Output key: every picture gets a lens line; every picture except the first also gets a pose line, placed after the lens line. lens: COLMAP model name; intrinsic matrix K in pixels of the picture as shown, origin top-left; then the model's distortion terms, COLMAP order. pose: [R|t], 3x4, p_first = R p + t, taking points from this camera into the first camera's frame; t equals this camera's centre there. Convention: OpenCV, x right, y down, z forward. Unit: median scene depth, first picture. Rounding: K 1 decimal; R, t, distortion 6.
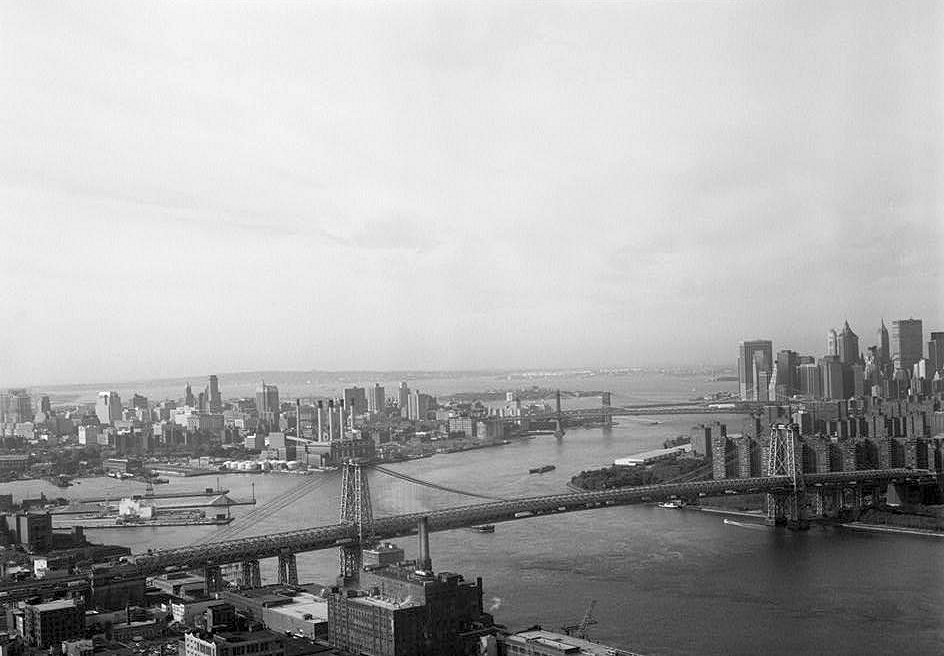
lens RADIAL K [[1232.6, 0, 472.0], [0, 1232.6, 328.0], [0, 0, 1]] dist [0.003456, 0.021371]
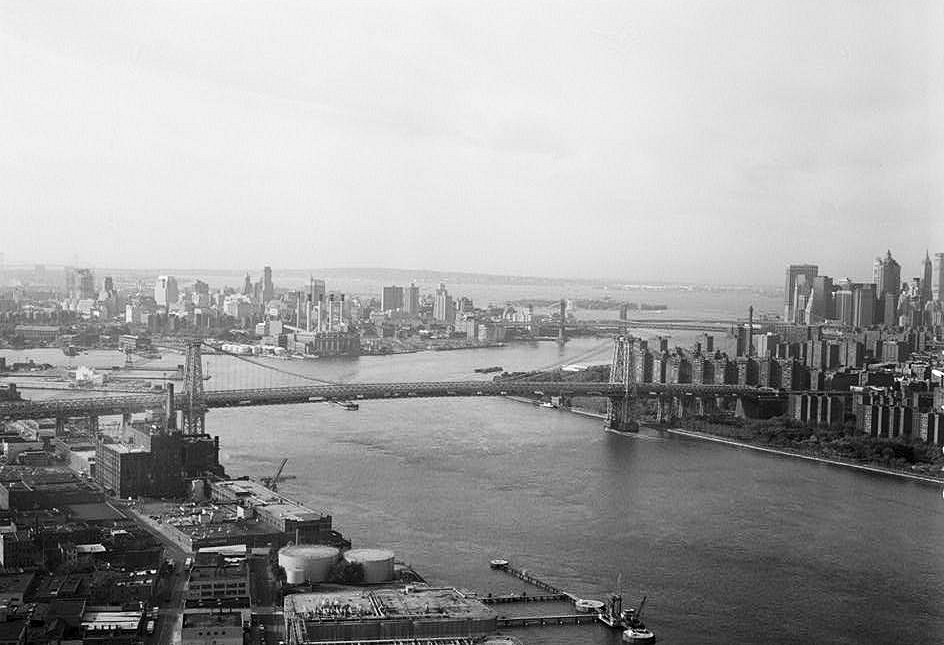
lens RADIAL K [[1225.9, 0, 472.0], [0, 1225.9, 322.5], [0, 0, 1]] dist [-0.009900, -0.026587]
pose [[0.992739, 0.063767, -0.101992, 0.099682], [-0.056234, 0.995589, 0.075102, -0.004109], [0.106332, -0.068821, 0.991946, -0.045363]]
